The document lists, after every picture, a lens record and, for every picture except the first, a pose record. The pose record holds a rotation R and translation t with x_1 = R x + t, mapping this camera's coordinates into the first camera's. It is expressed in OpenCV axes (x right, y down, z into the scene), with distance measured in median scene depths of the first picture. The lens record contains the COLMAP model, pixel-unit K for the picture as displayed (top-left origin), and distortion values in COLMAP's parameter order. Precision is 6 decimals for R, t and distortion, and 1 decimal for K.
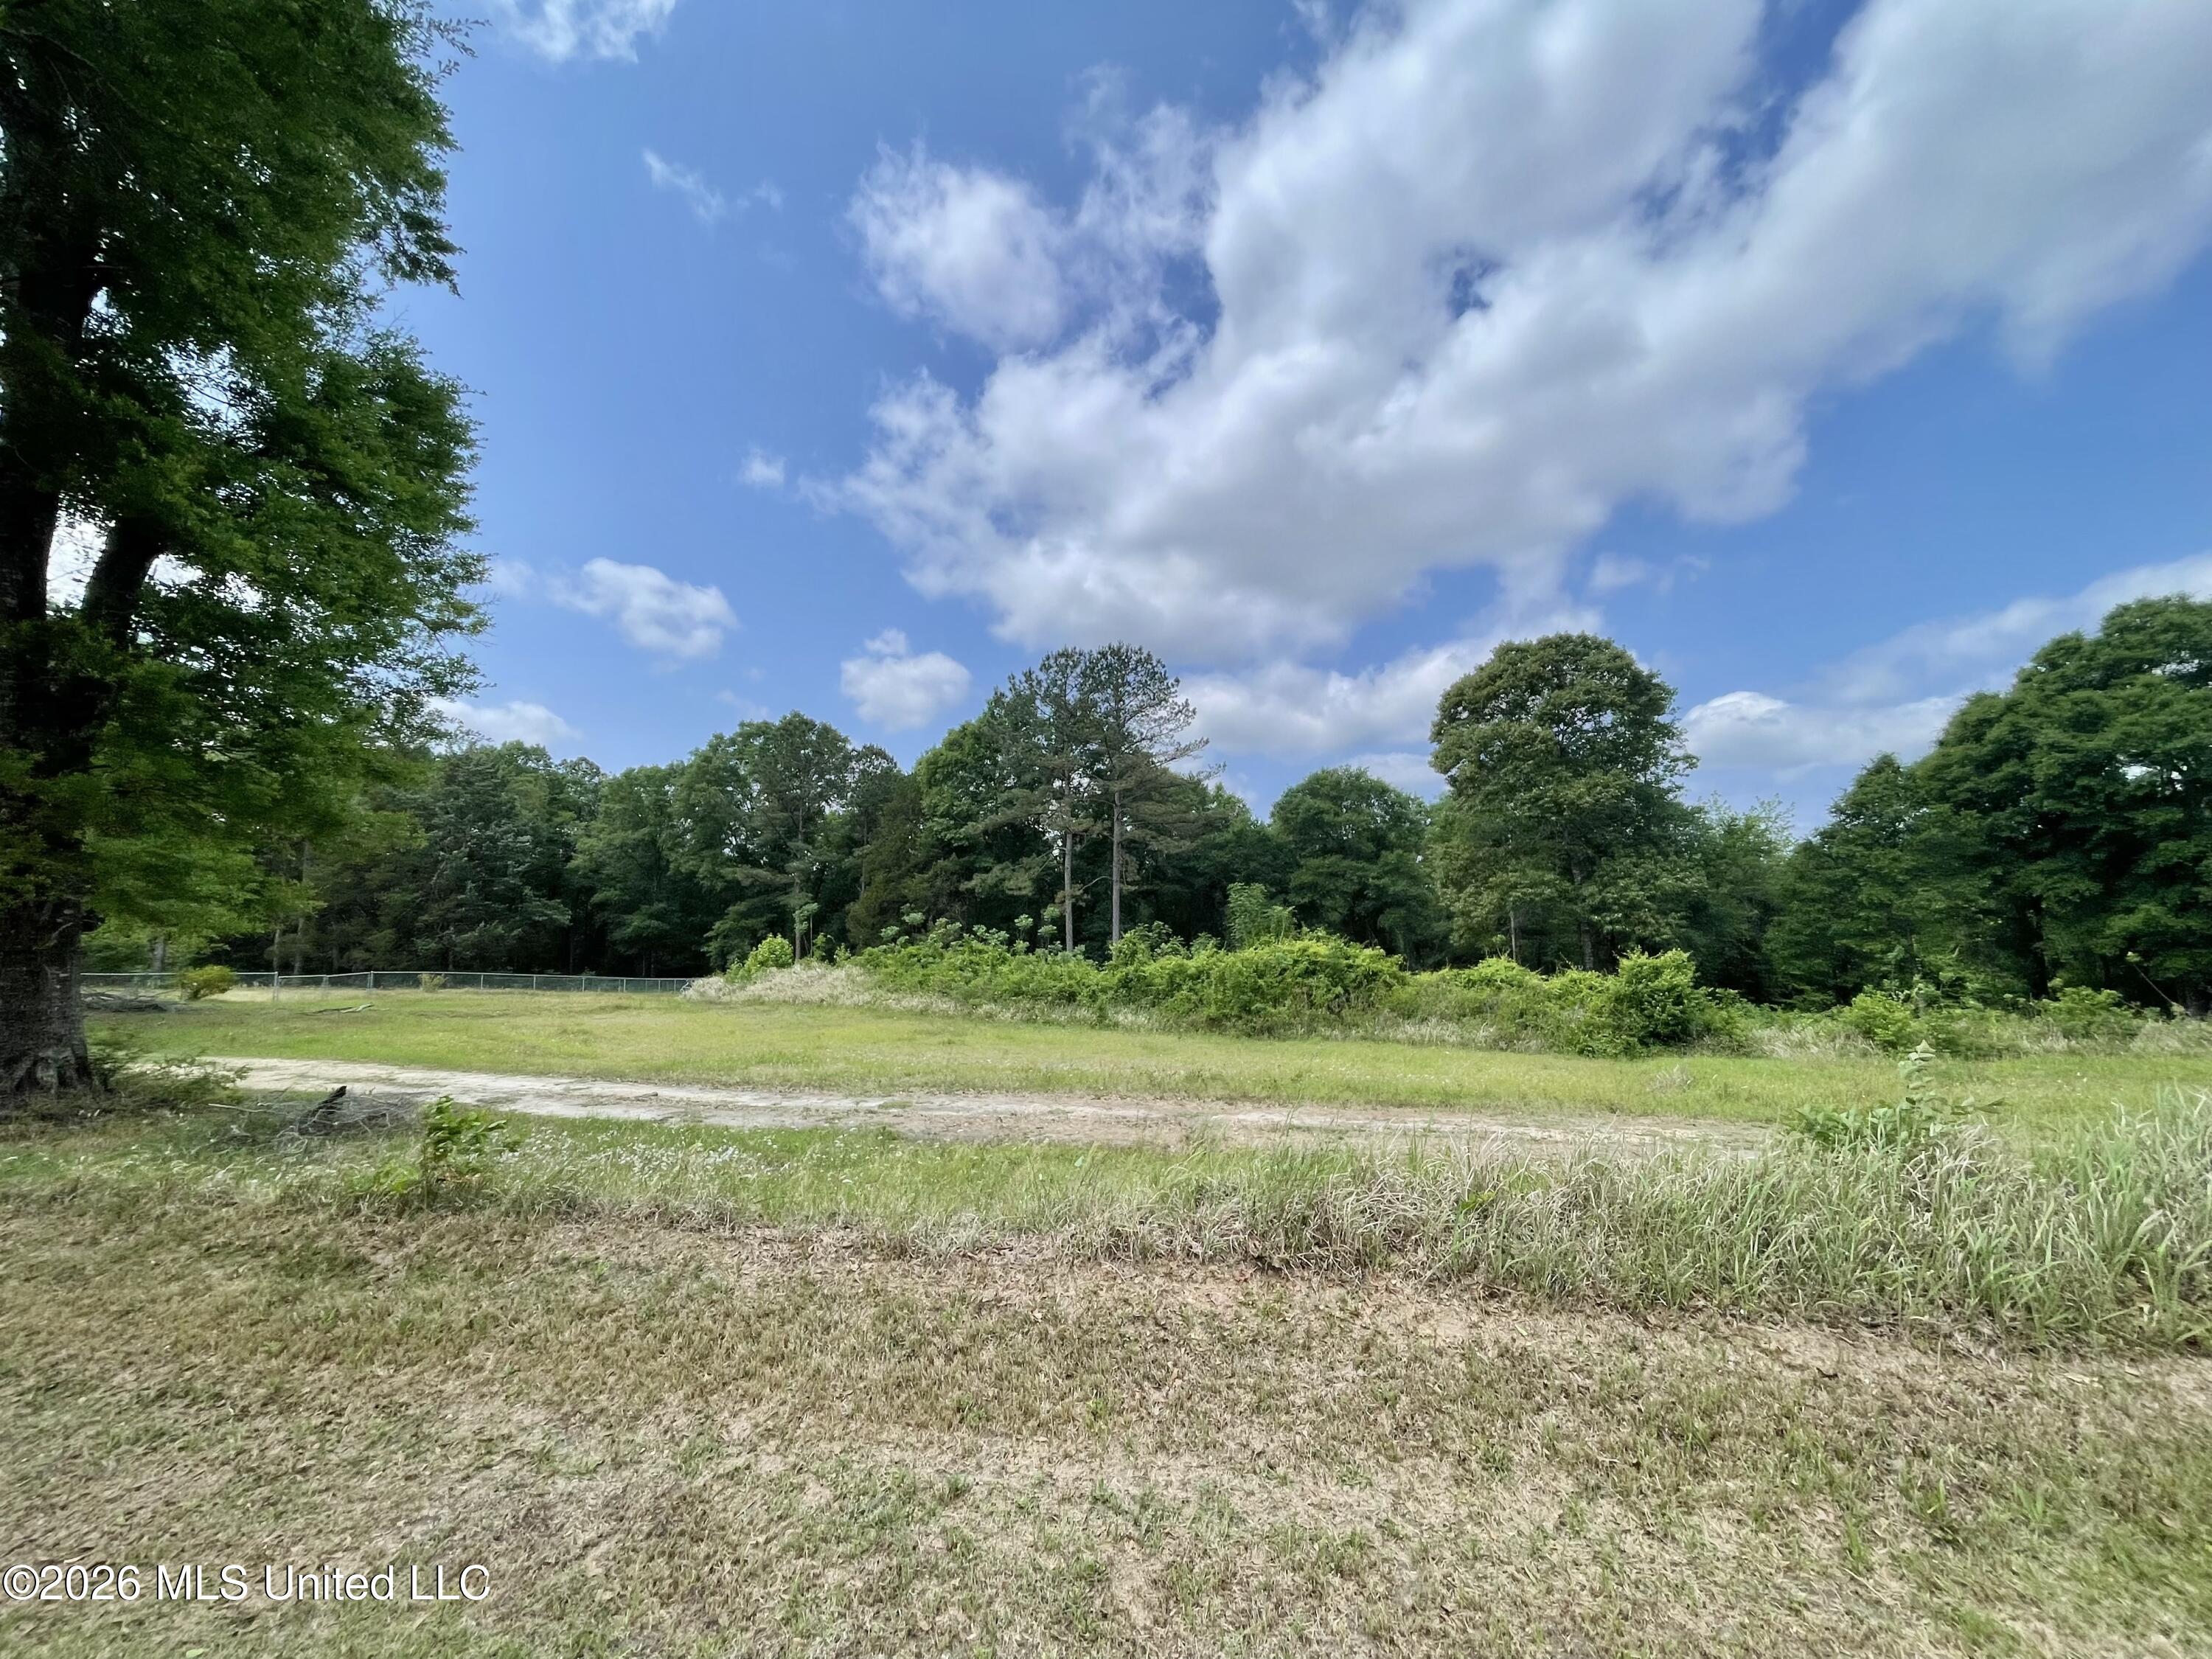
lens RADIAL K [[889.4, 0, 1093.3], [0, 889.4, 842.4], [0, 0, 1]] dist [0.002946, -0.002030]
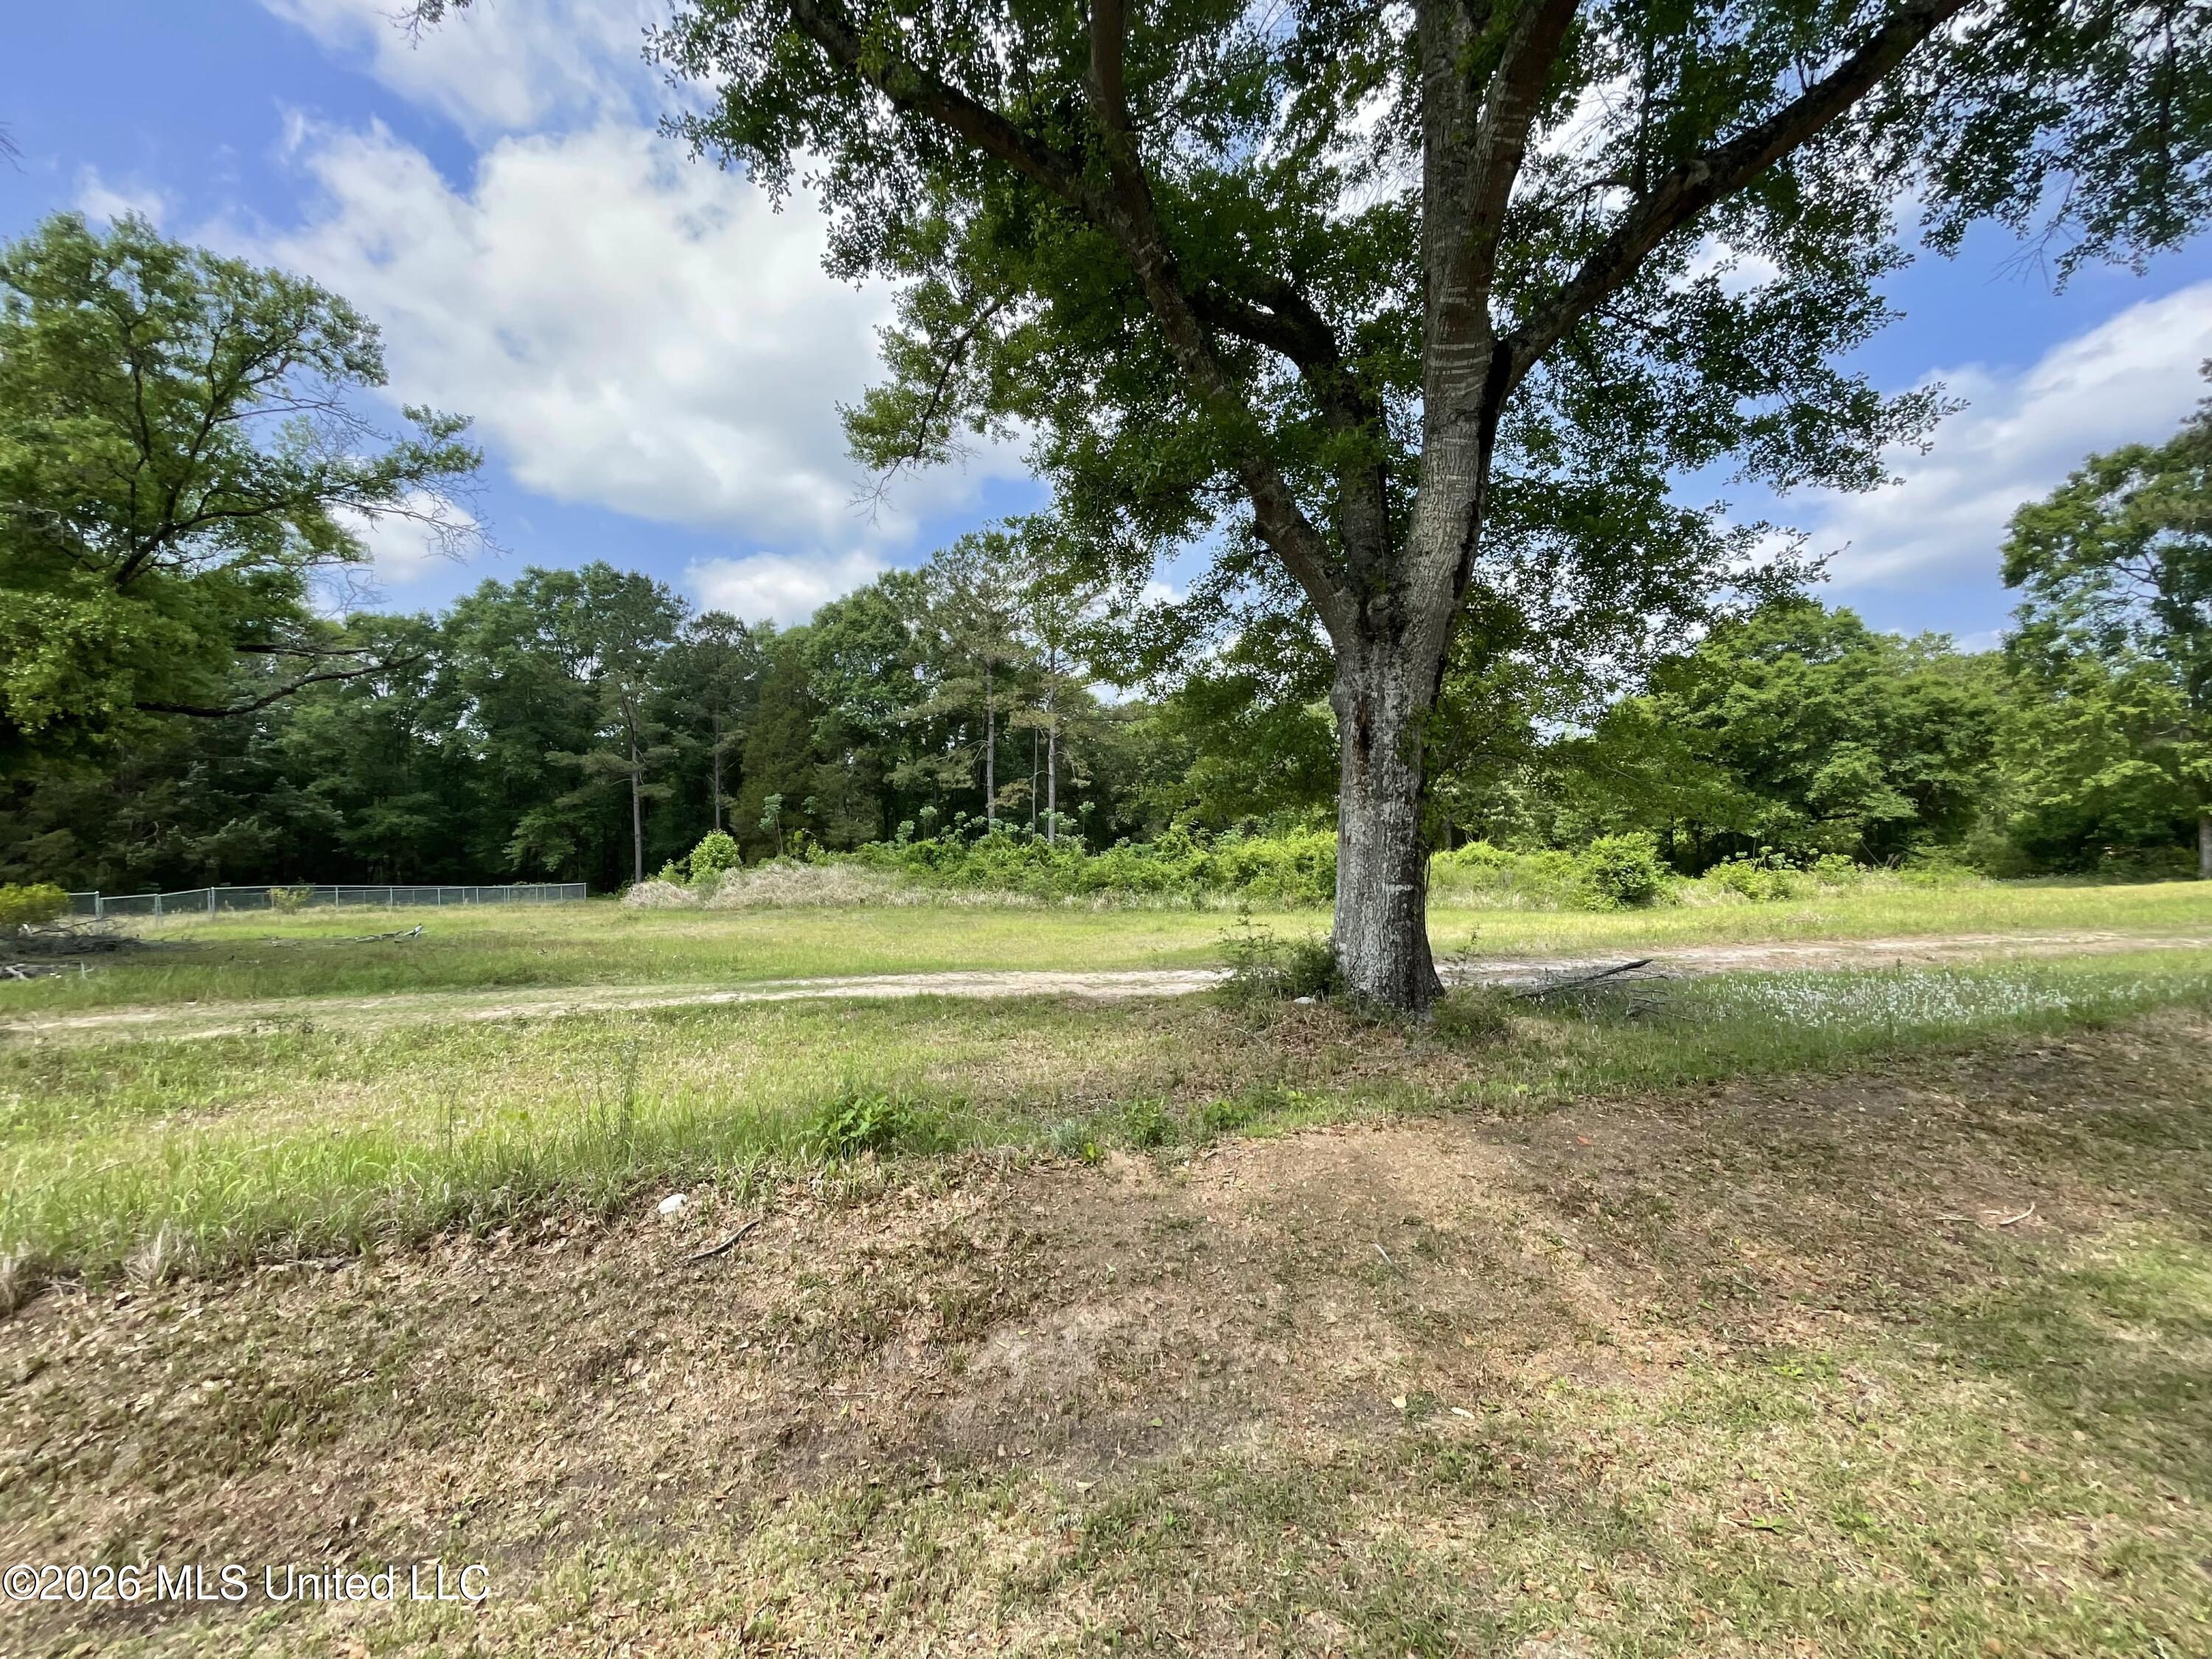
lens RADIAL K [[889.4, 0, 1093.3], [0, 889.4, 842.4], [0, 0, 1]] dist [0.002946, -0.002030]
pose [[0.906927, -0.015352, 0.421007, -0.452839], [-0.033981, 0.993414, 0.109426, 0.007800], [-0.419914, -0.113547, 0.900433, 0.071447]]
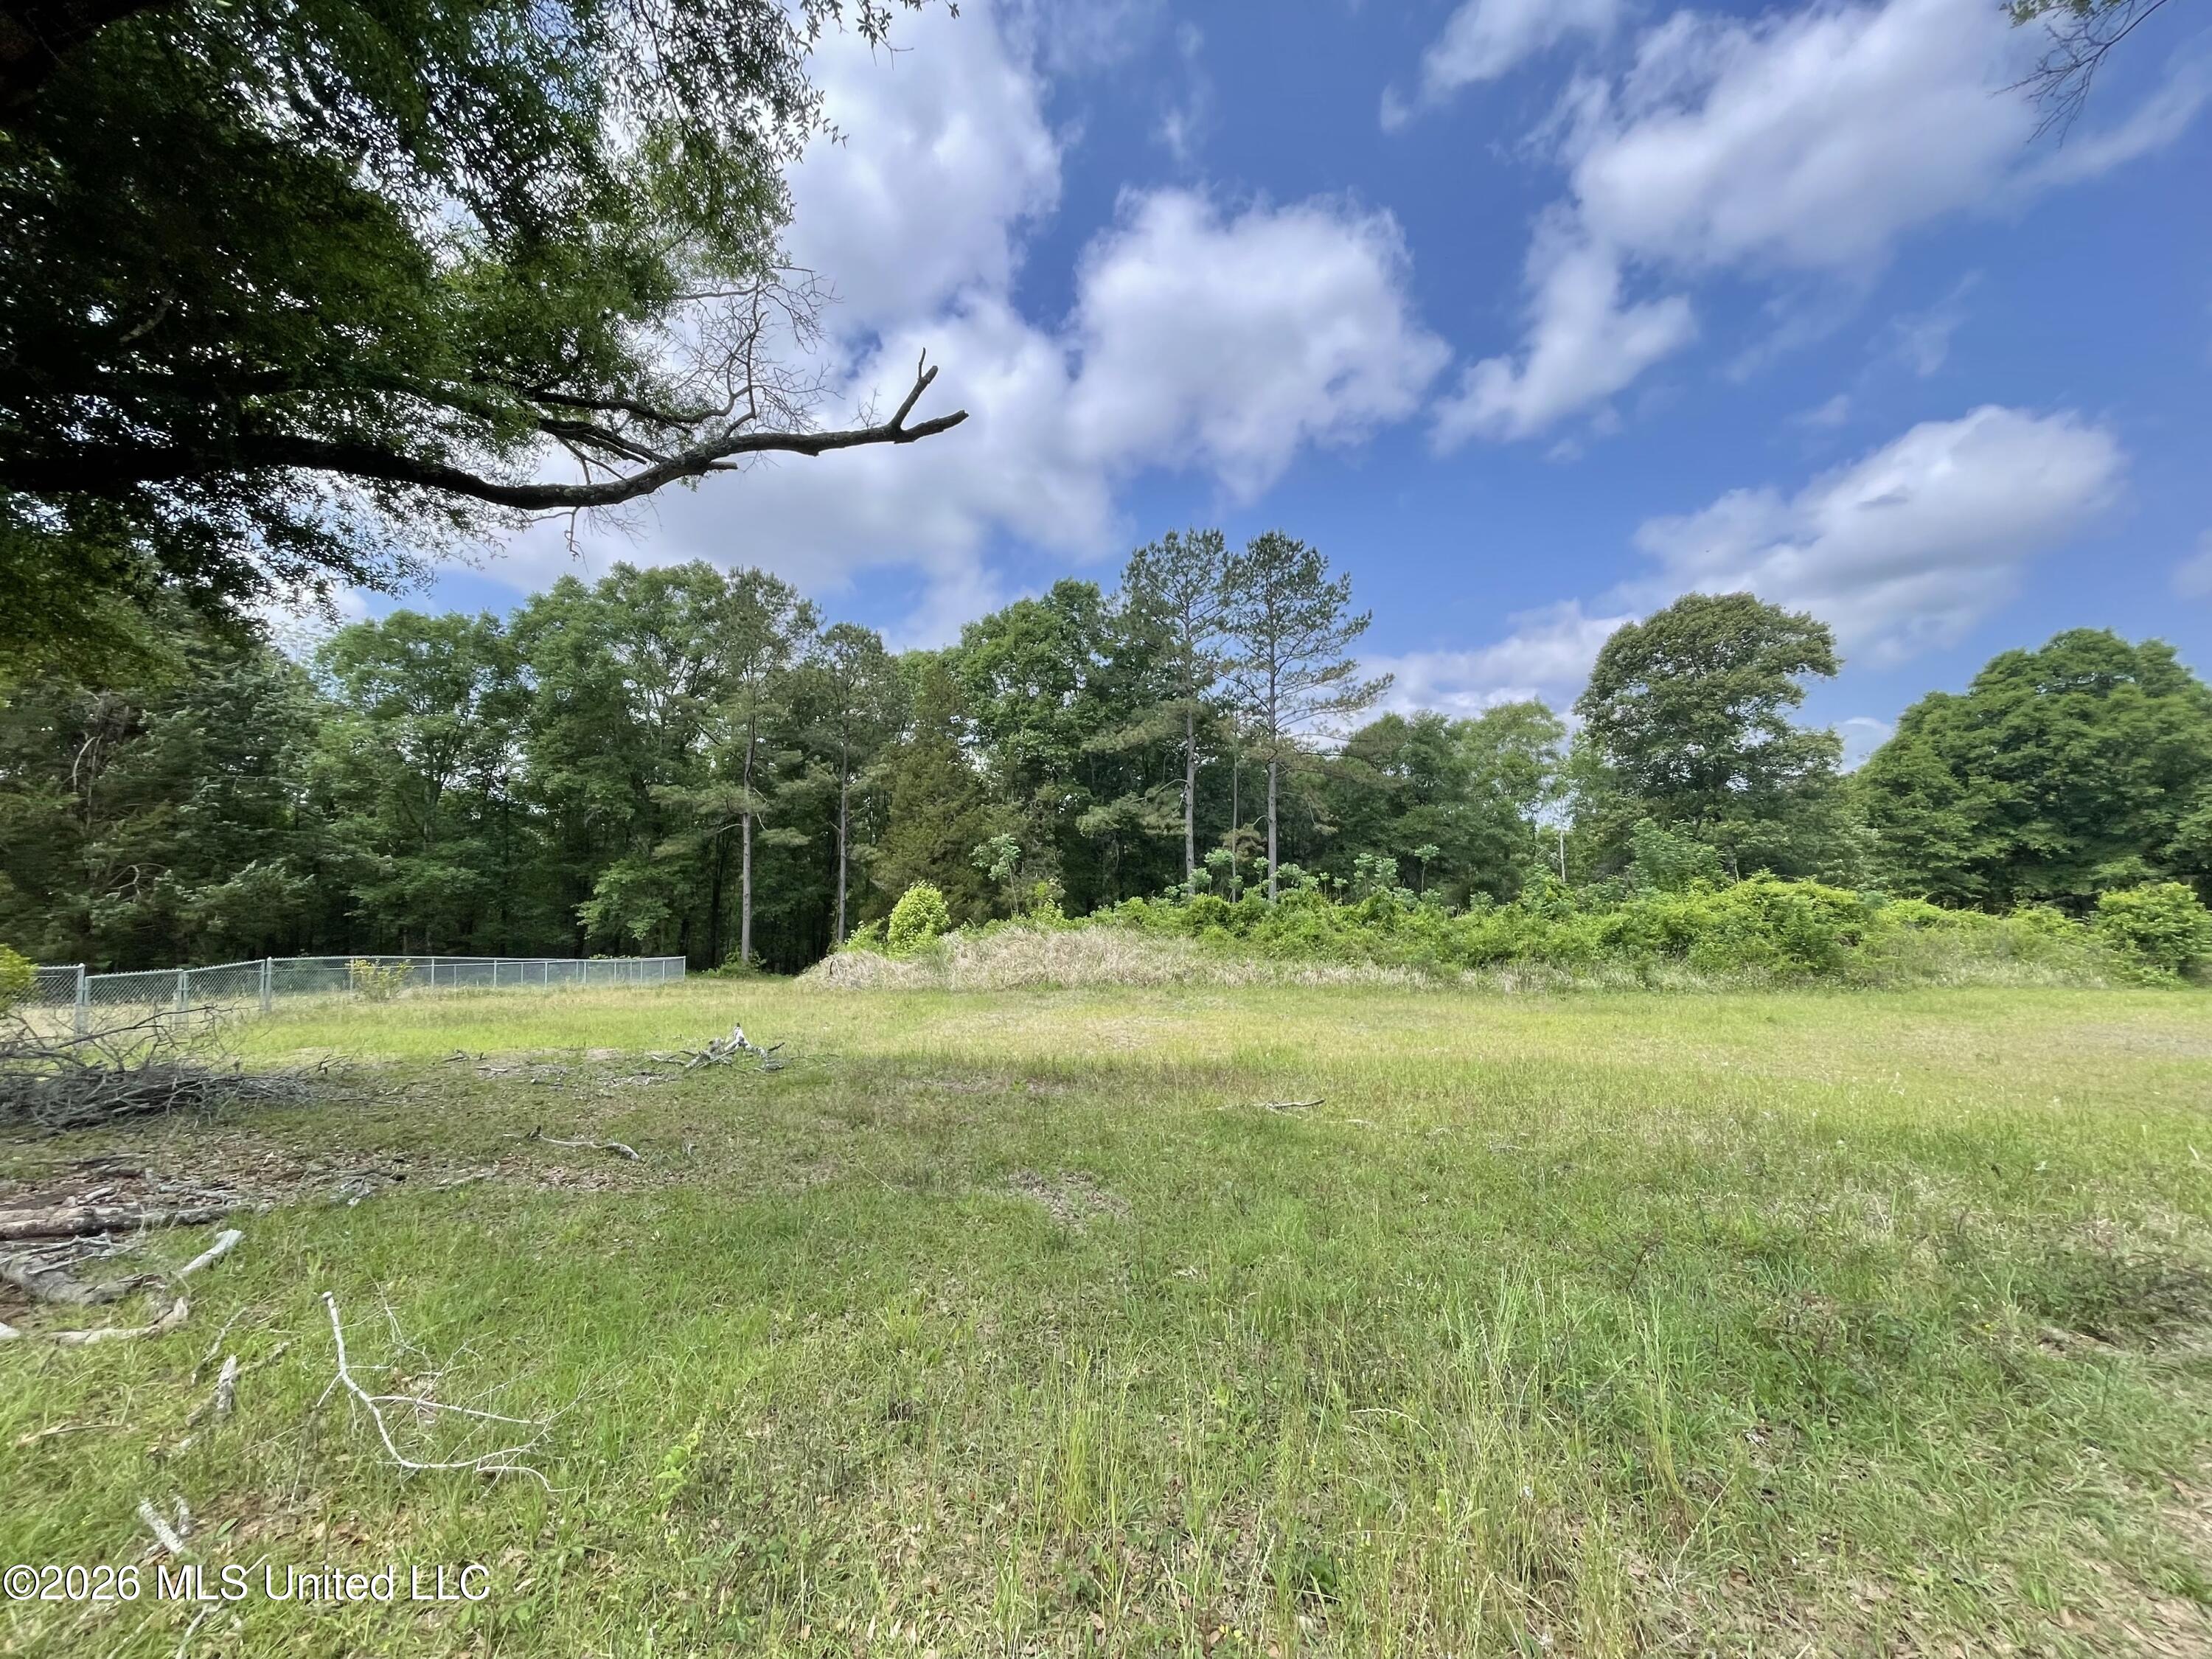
lens RADIAL K [[889.4, 0, 1093.3], [0, 889.4, 842.4], [0, 0, 1]] dist [0.002946, -0.002030]
pose [[0.884973, 0.023967, 0.465024, -0.636312], [-0.039620, 0.998929, 0.023916, 0.062061], [-0.463953, -0.039590, 0.884975, 0.434762]]
